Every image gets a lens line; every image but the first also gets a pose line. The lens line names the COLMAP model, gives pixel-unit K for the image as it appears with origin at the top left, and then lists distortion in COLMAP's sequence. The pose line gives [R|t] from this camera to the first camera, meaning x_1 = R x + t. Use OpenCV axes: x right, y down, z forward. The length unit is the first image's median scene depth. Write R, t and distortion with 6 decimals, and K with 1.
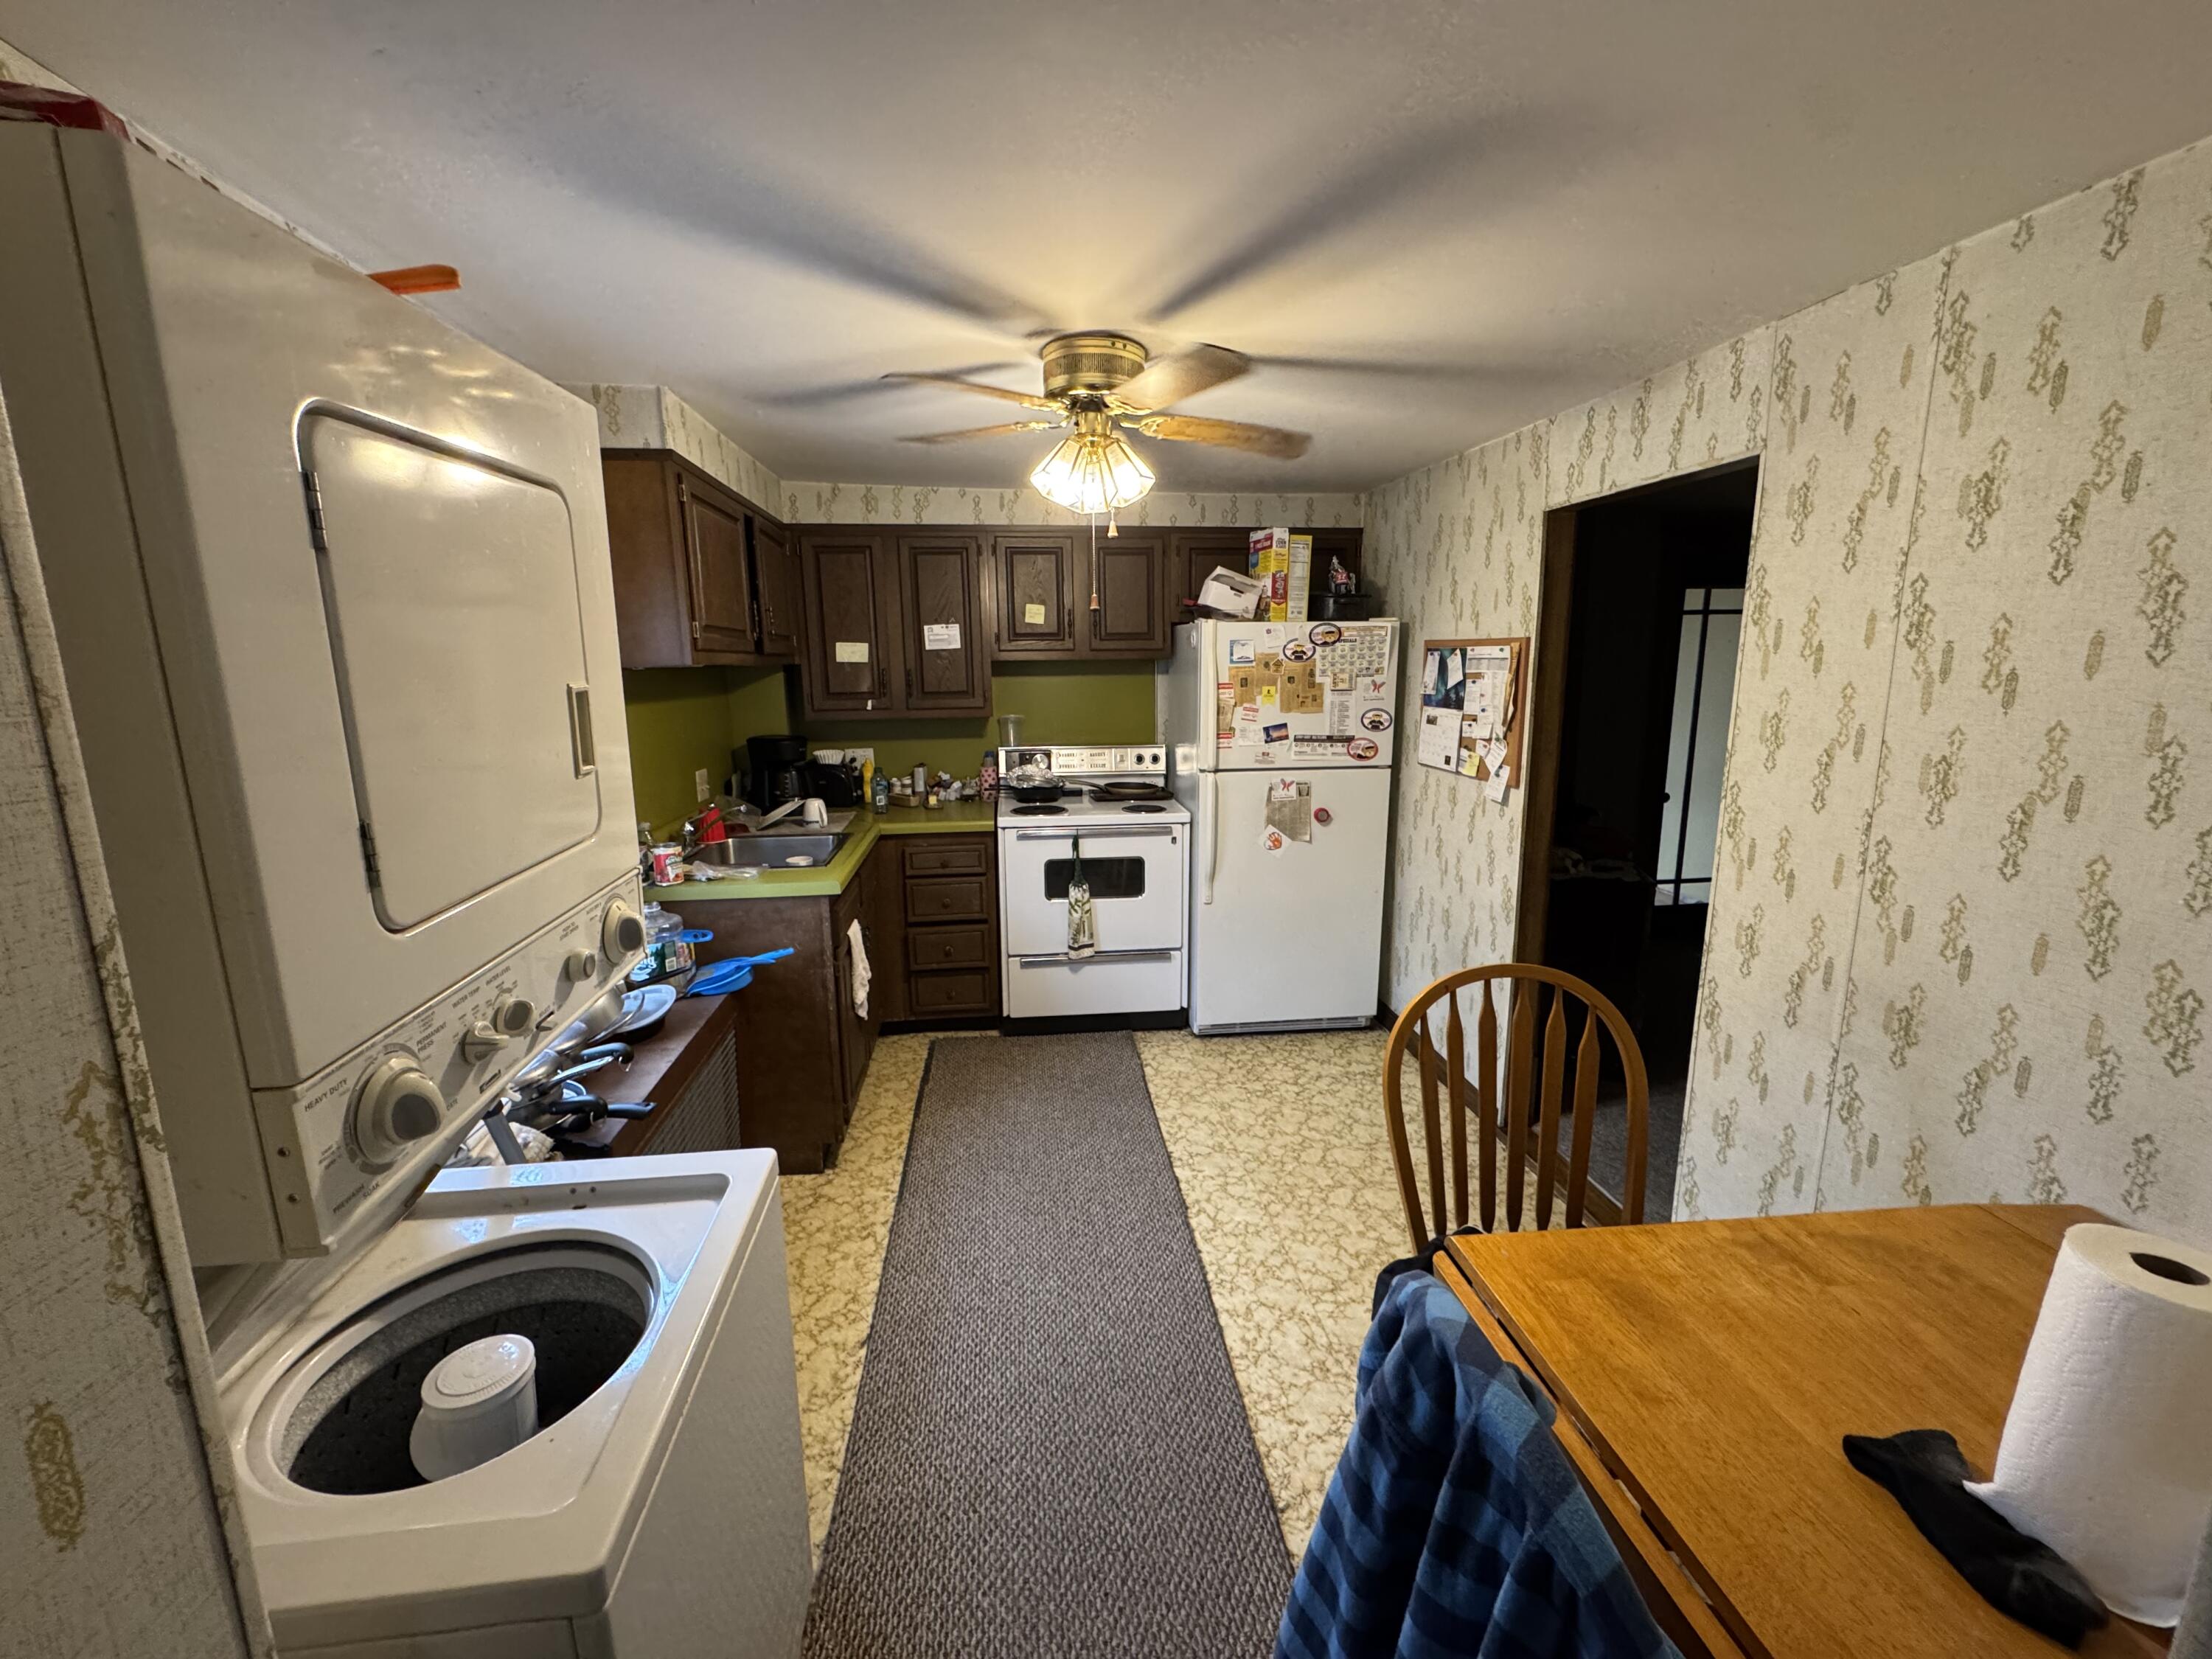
lens RADIAL K [[883.5, 0, 1113.5], [0, 883.5, 816.3], [0, 0, 1]] dist [-0.006908, -0.000700]
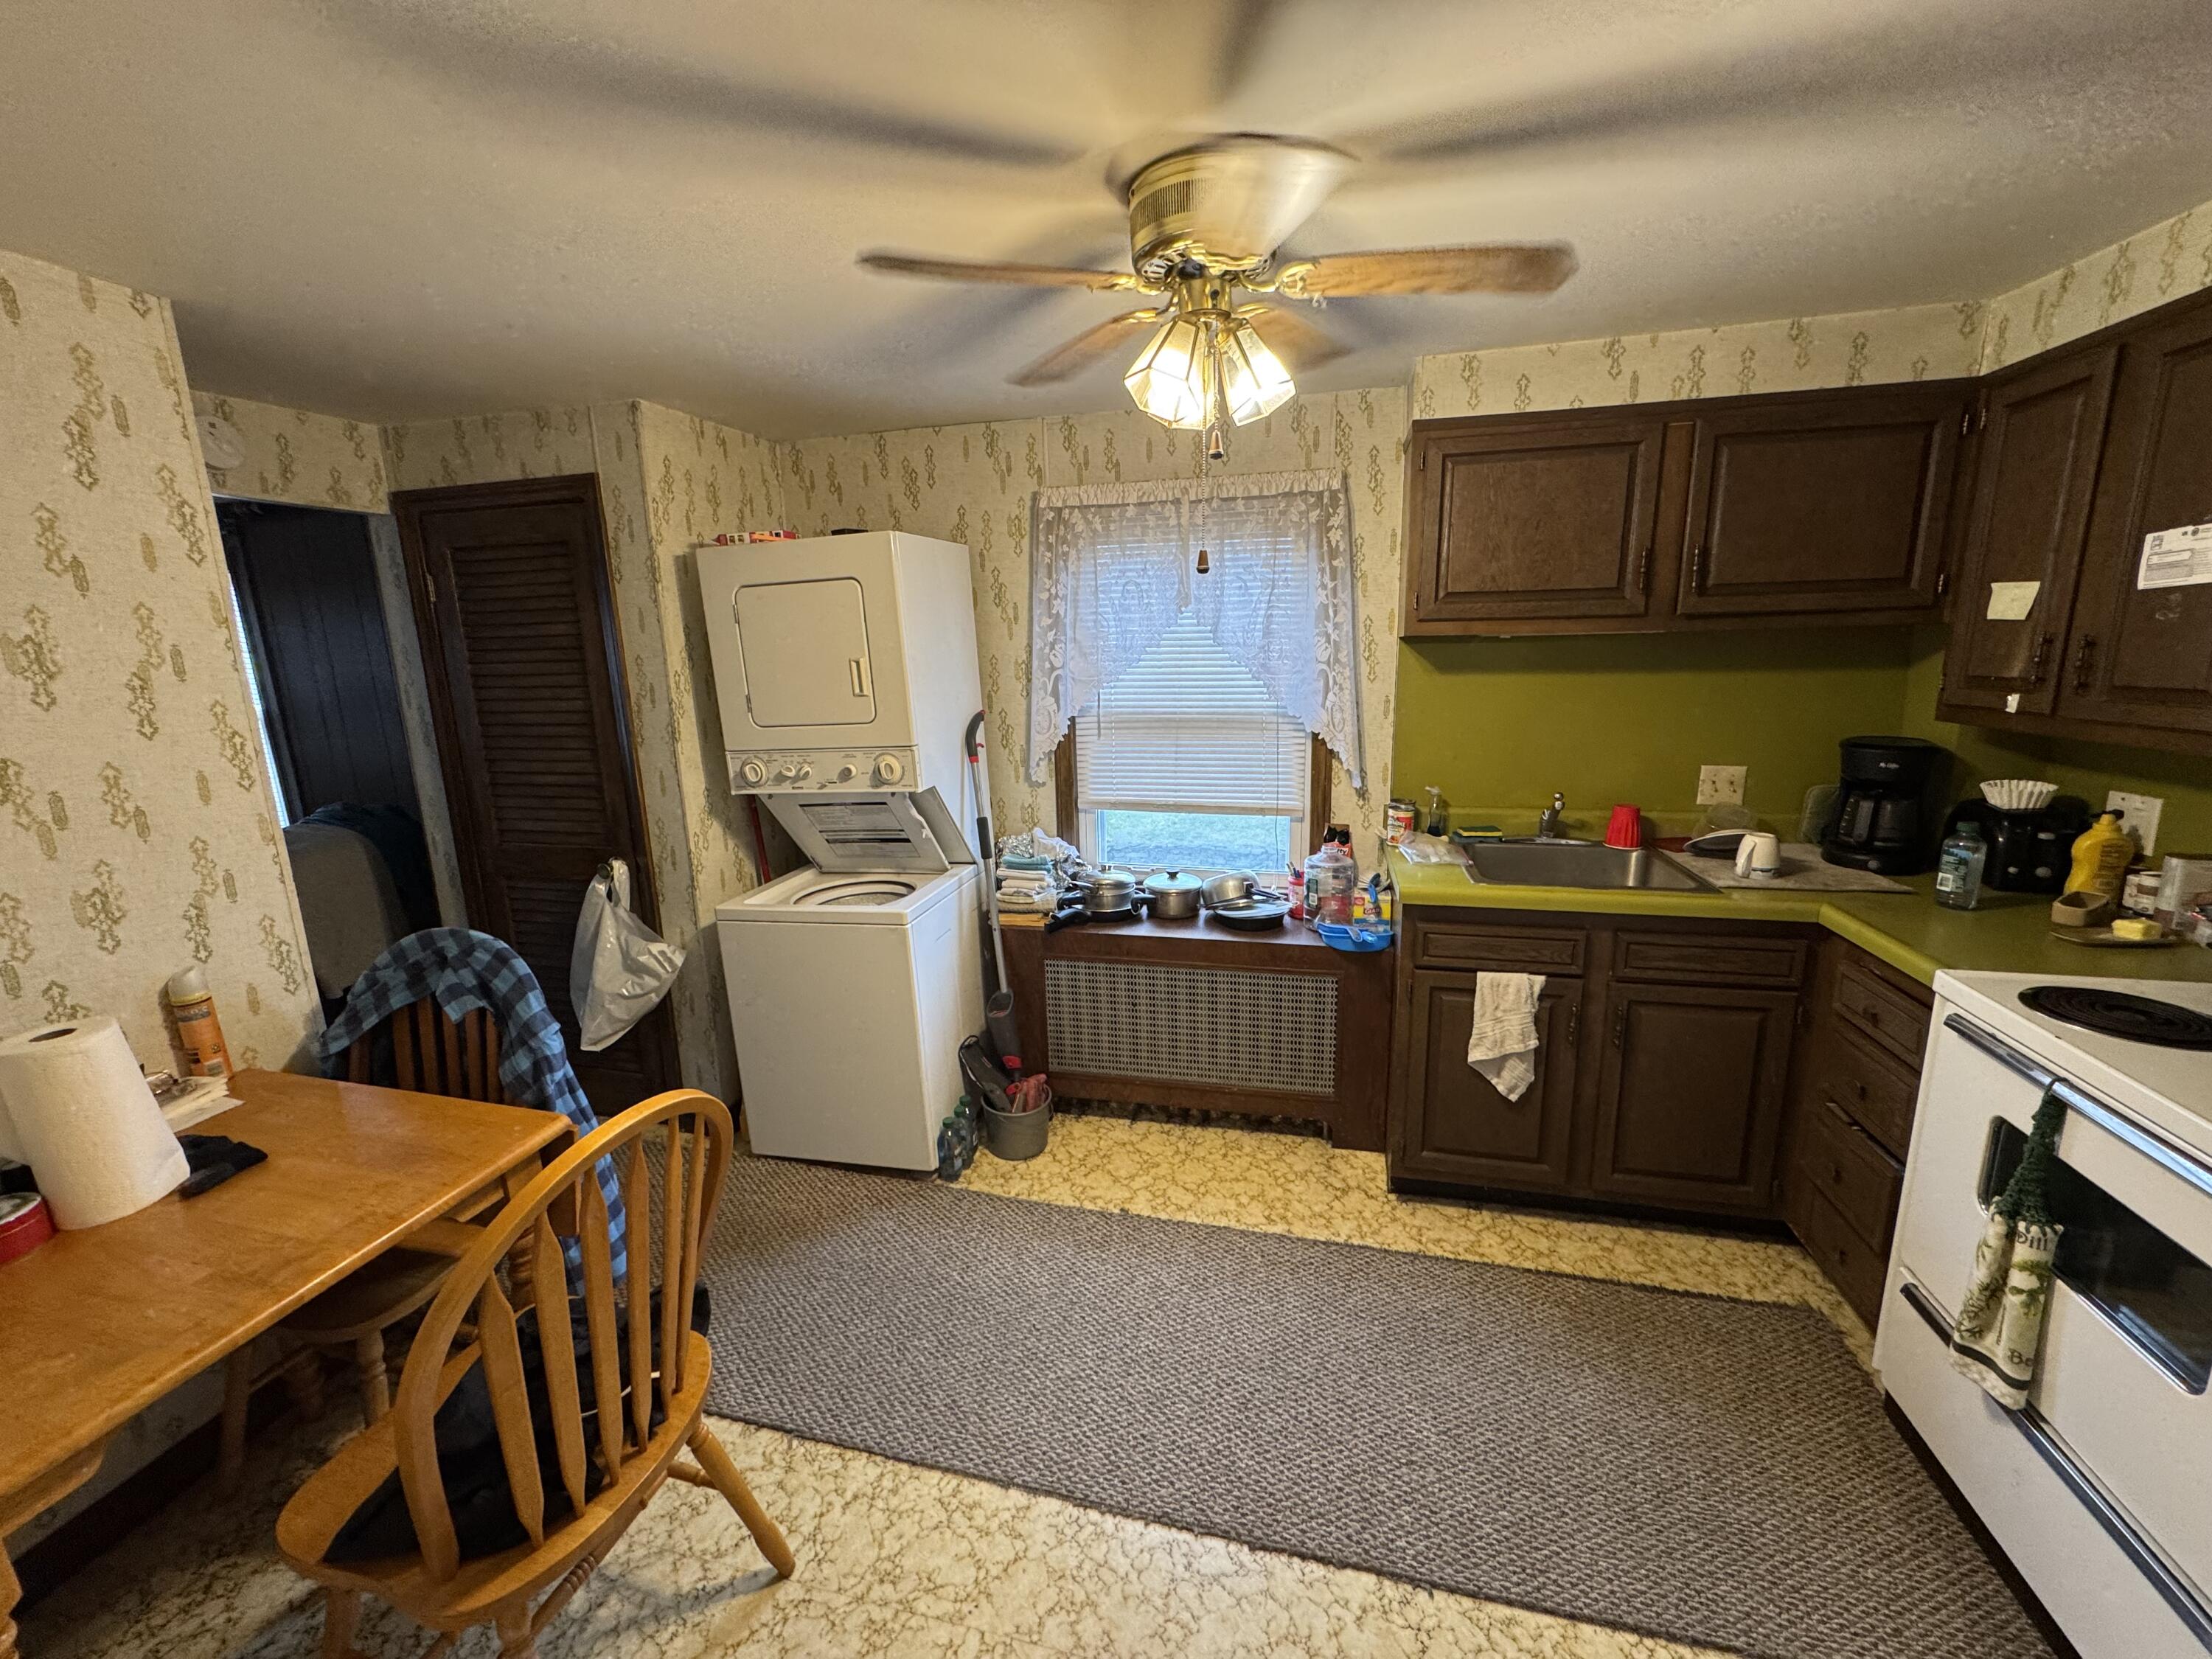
lens RADIAL K [[883.5, 0, 1113.7], [0, 883.5, 835.9], [0, 0, 1]] dist [-0.006908, -0.000700]
pose [[-0.362627, 0.212620, -0.907356, 0.706741], [-0.134189, 0.951567, 0.276609, -0.222390], [0.922223, 0.222063, -0.316533, 1.249097]]
